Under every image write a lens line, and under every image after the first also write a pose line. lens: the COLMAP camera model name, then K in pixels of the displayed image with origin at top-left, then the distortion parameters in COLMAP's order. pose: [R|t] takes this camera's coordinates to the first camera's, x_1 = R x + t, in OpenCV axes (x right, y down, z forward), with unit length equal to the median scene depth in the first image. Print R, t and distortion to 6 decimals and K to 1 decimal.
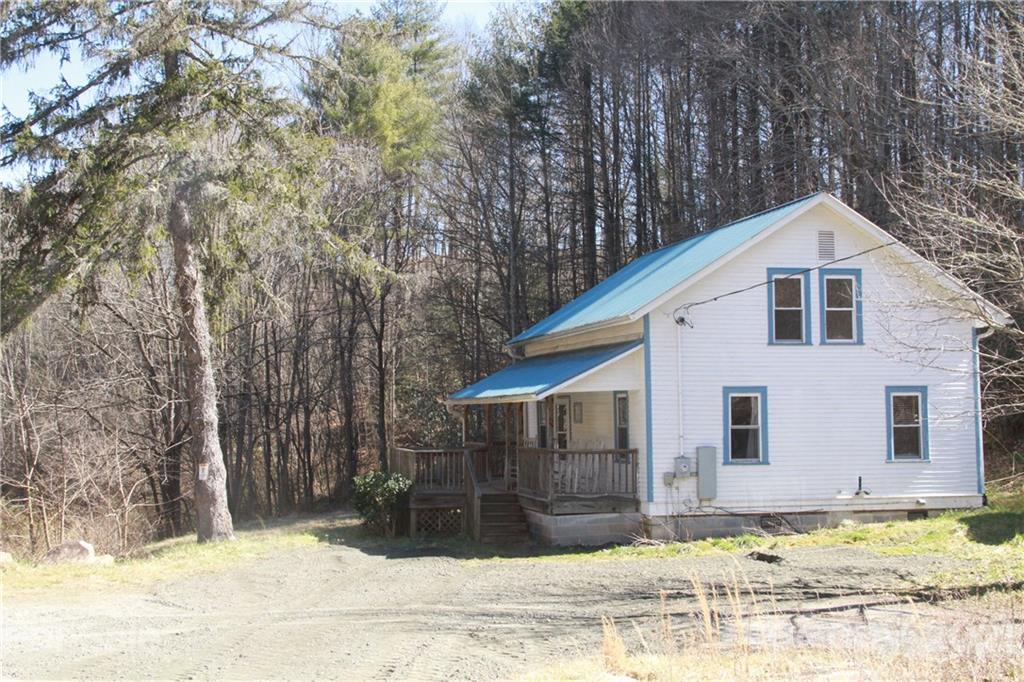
lens RADIAL K [[1289.0, 0, 510.9], [0, 1289.0, 341.6], [0, 0, 1]] dist [0.016456, 0.000000]
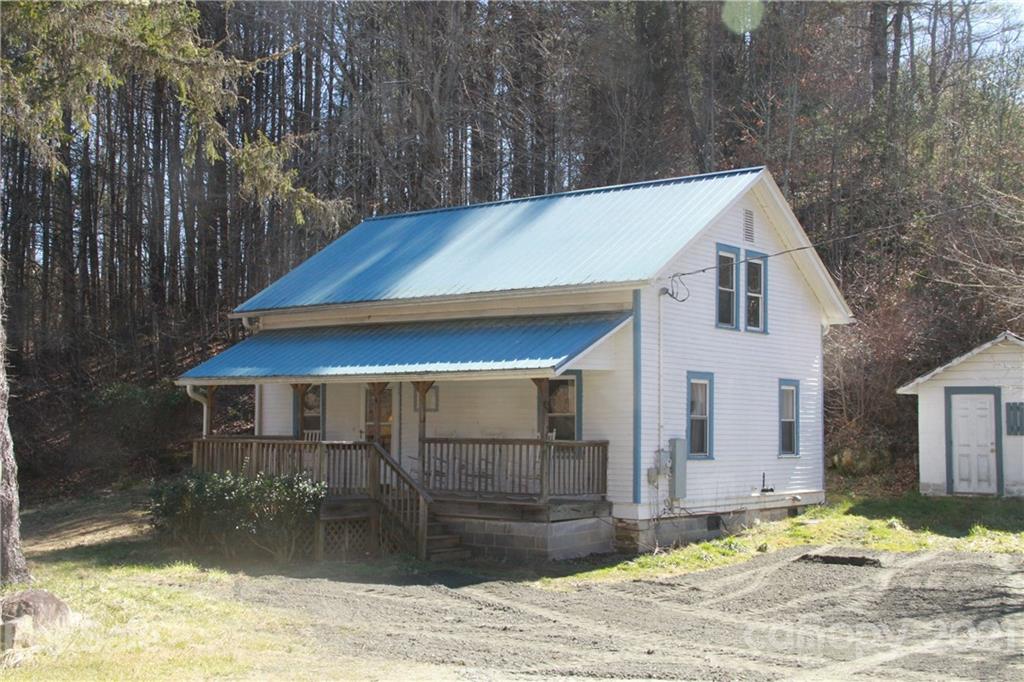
lens RADIAL K [[1289.0, 0, 512.1], [0, 1289.0, 340.4], [0, 0, 1]] dist [0.016456, 0.000000]
pose [[0.774201, 0.059584, 0.630129, -0.480738], [-0.051239, 0.998192, -0.031434, 0.047460], [-0.630862, -0.007951, 0.775854, 0.387201]]
